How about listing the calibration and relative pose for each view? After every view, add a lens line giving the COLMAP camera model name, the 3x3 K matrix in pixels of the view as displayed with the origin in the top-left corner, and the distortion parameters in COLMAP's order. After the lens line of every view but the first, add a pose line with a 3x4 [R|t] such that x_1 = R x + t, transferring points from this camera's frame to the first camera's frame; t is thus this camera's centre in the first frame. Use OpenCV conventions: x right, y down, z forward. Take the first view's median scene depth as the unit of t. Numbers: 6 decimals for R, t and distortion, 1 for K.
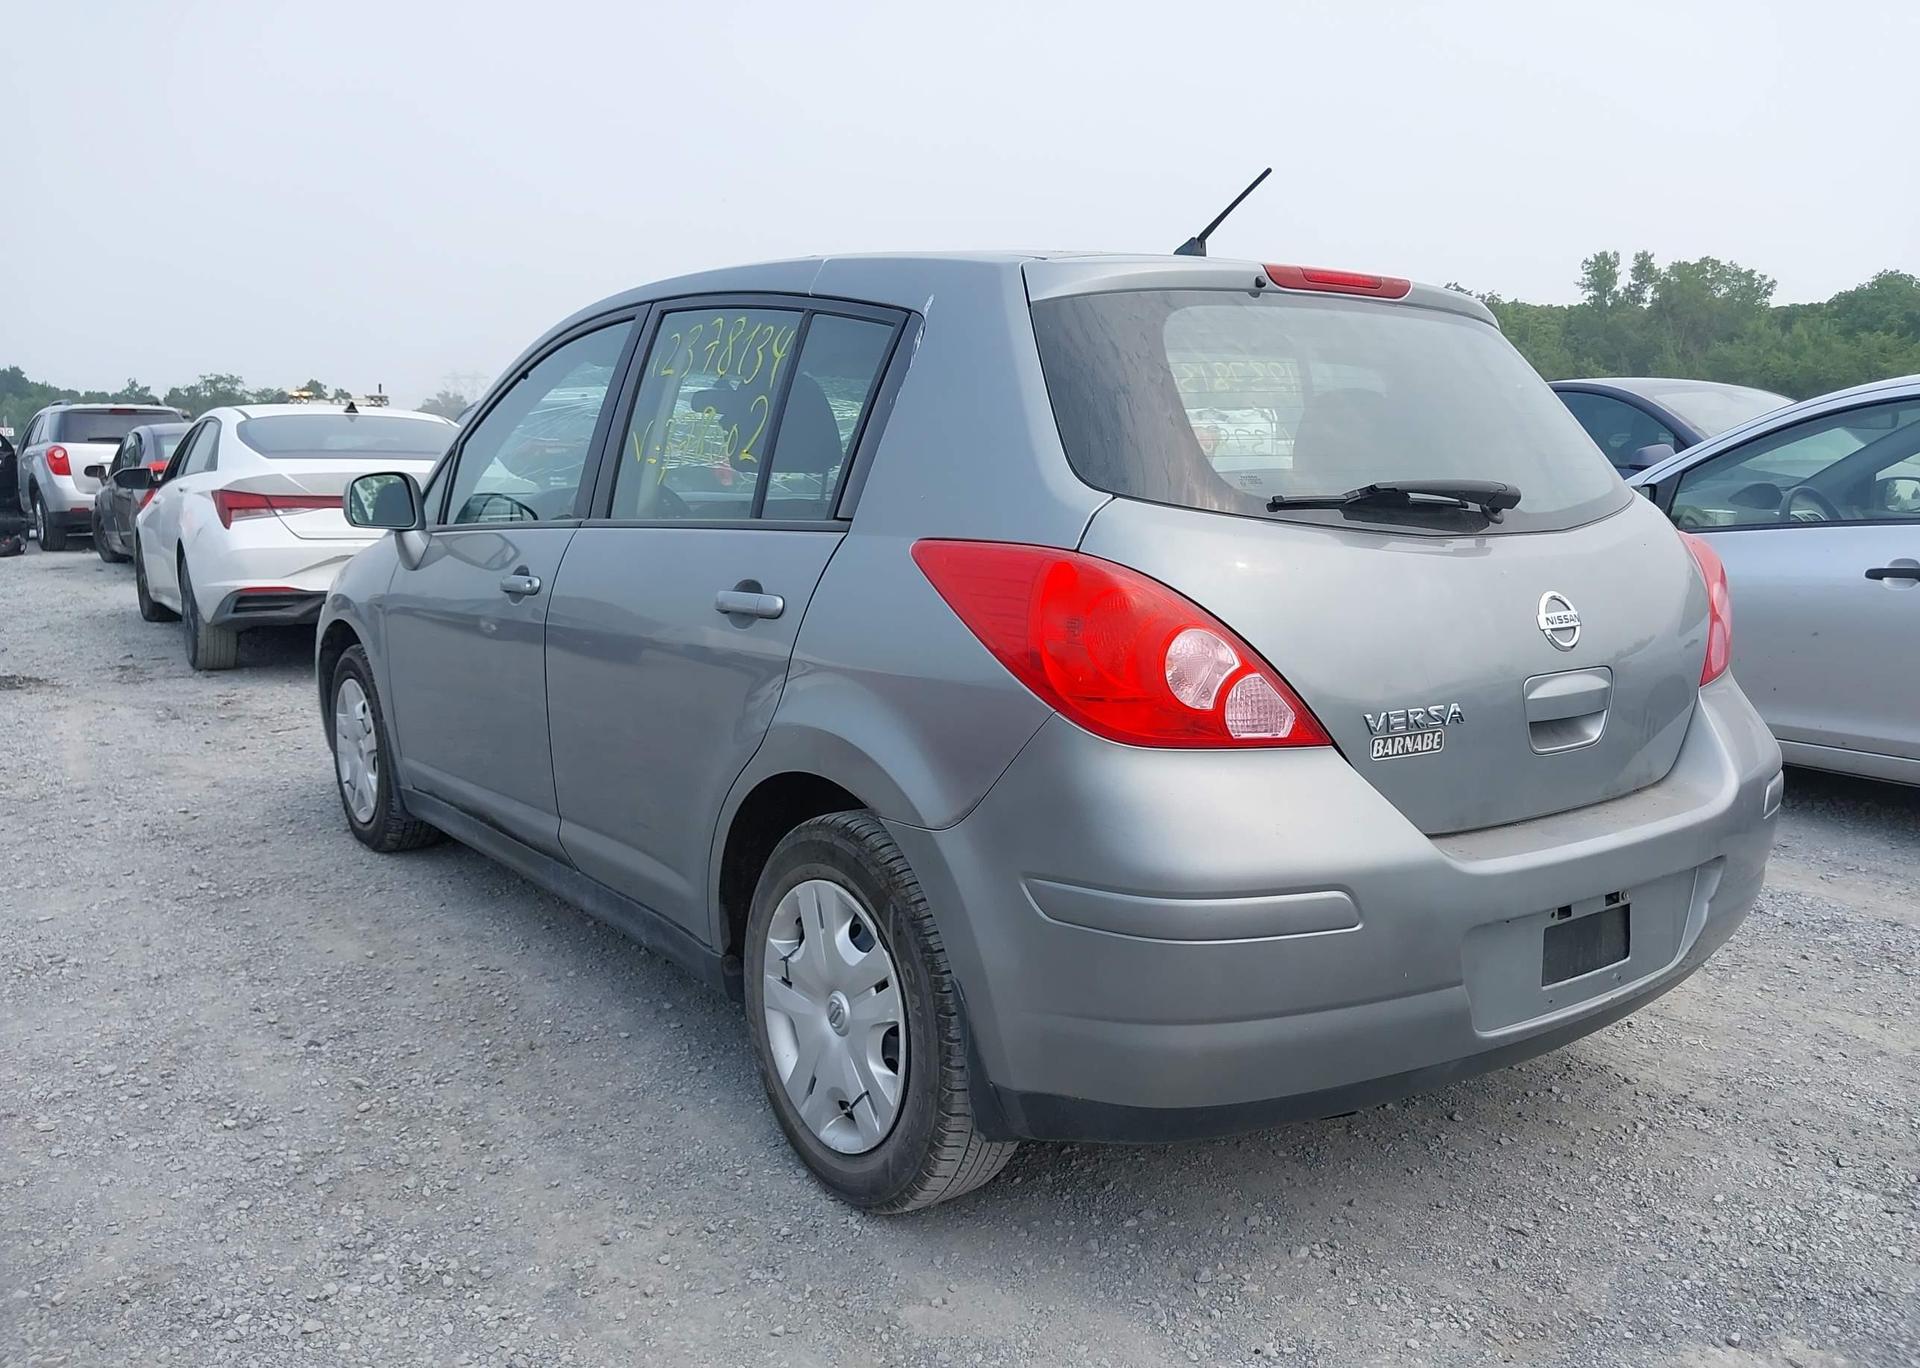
lens RADIAL K [[1526.9, 0, 973.0], [0, 1526.9, 682.8], [0, 0, 1]] dist [0.029655, -0.041023]
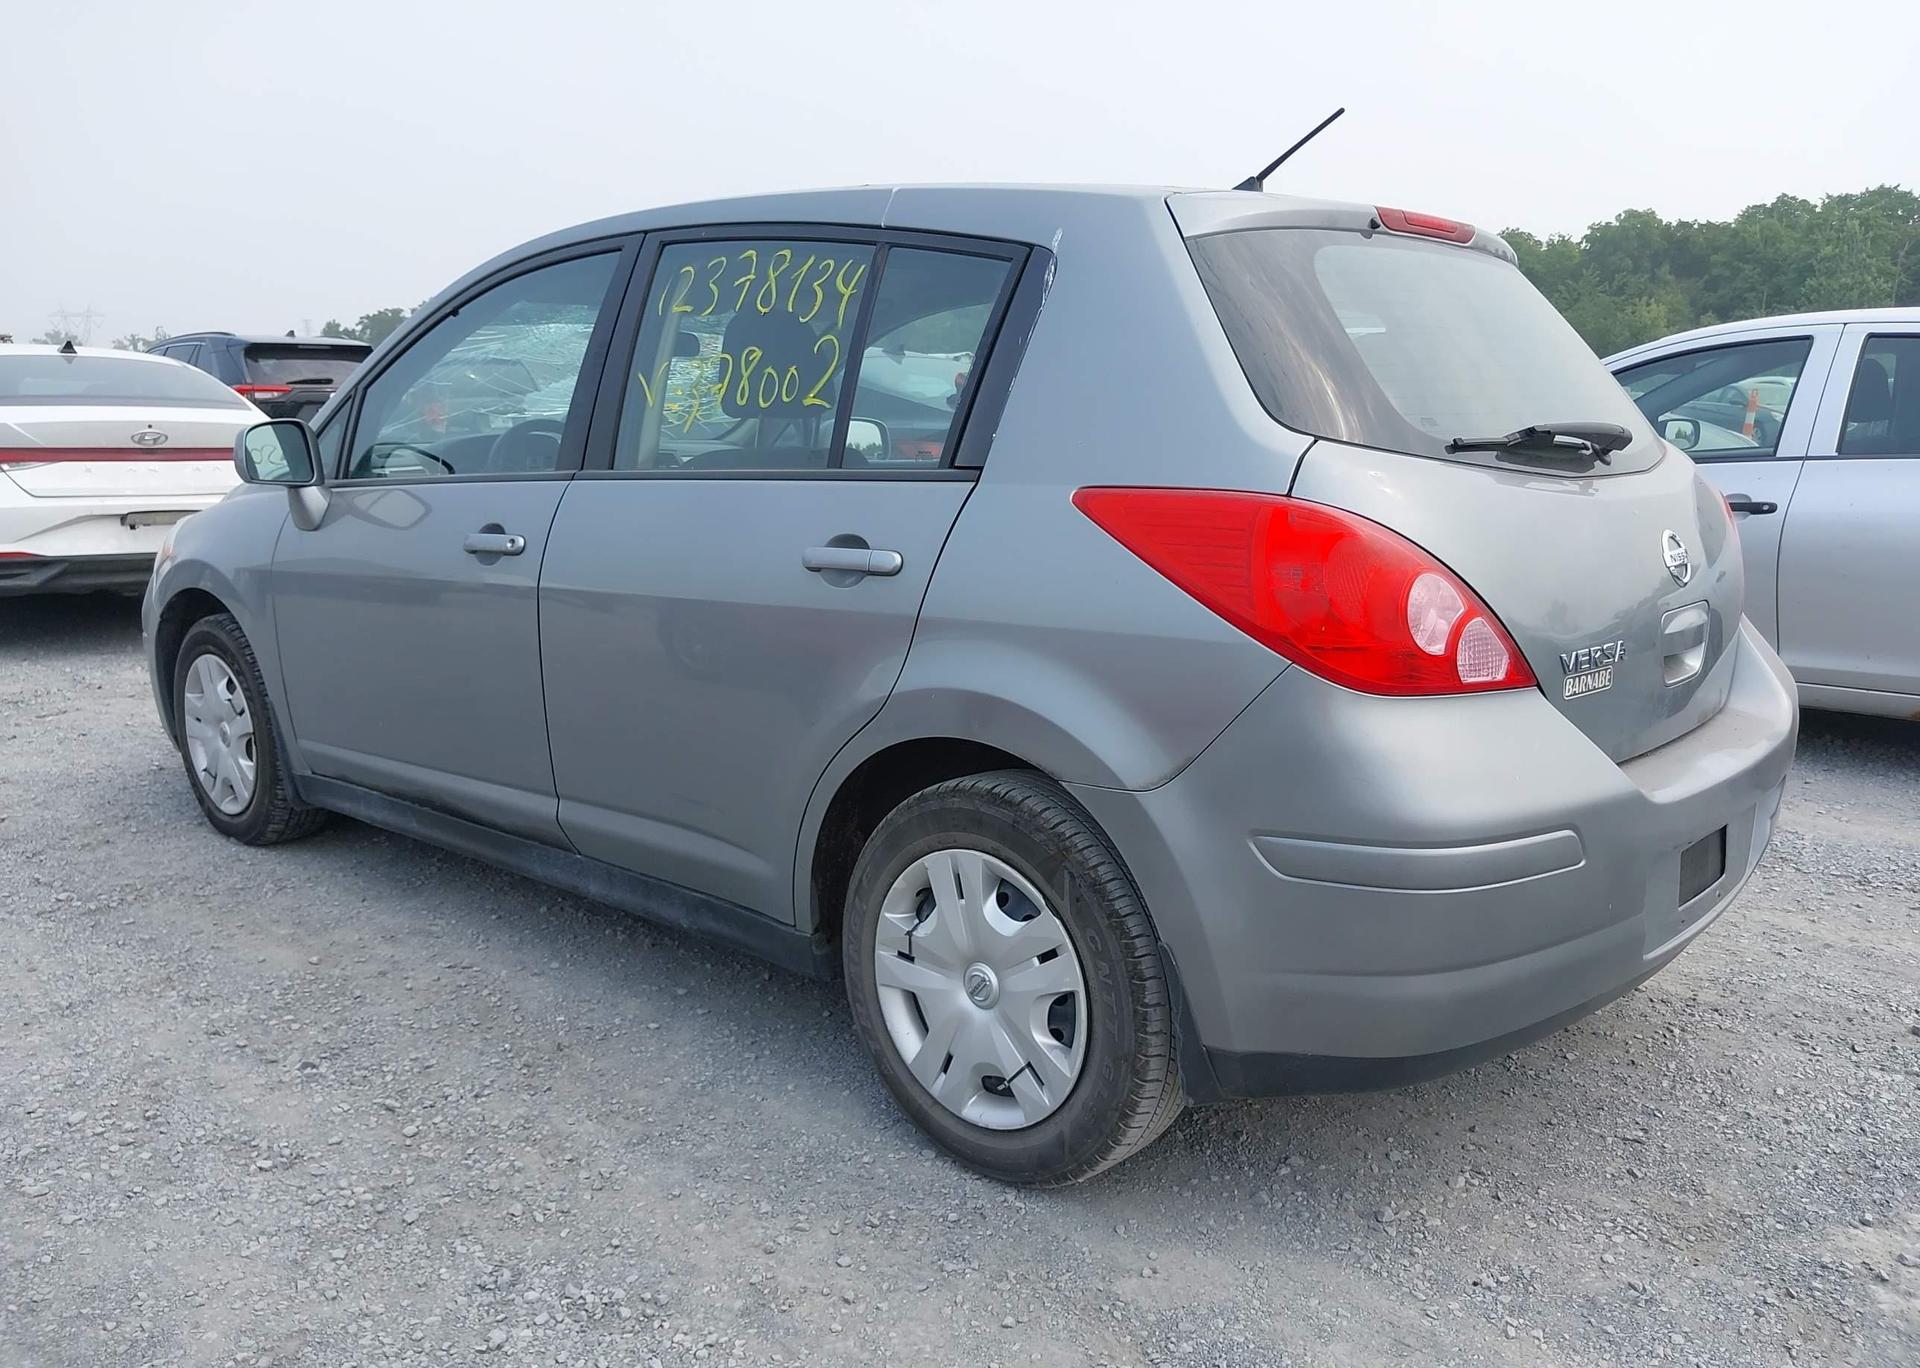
lens RADIAL K [[1526.9, 0, 978.6], [0, 1526.9, 684.2], [0, 0, 1]] dist [0.029655, -0.041023]
pose [[0.978466, -0.039661, 0.202564, -0.284829], [0.032469, 0.998723, 0.038705, -0.009913], [-0.203840, -0.031294, 0.978504, 0.072880]]
